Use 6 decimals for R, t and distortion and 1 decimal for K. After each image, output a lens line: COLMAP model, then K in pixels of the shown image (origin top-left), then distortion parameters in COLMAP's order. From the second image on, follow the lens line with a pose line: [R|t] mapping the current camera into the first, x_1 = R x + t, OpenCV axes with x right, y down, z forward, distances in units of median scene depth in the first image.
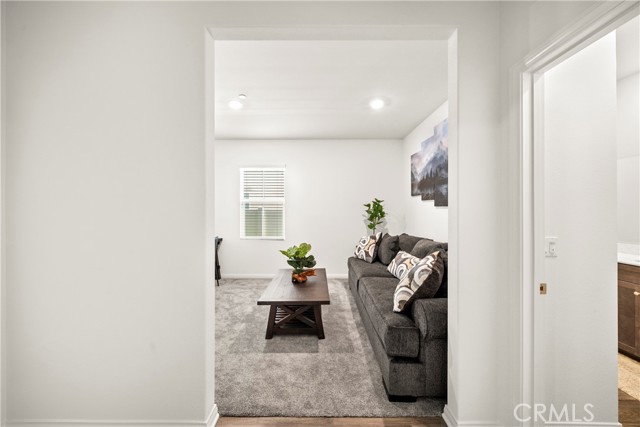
lens RADIAL K [[225.7, 0, 319.9], [0, 225.7, 215.5], [0, 0, 1]] dist [-0.000436, -0.000512]
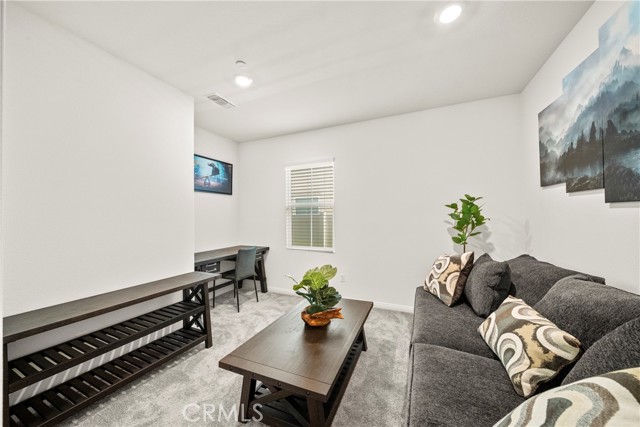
lens RADIAL K [[225.7, 0, 319.9], [0, 225.7, 215.5], [0, 0, 1]] dist [-0.000436, -0.000512]
pose [[0.919128, -0.010296, -0.393824, 0.143864], [0.001567, 0.999746, -0.022480, -0.005250], [0.393956, 0.020045, 0.918911, 0.325869]]
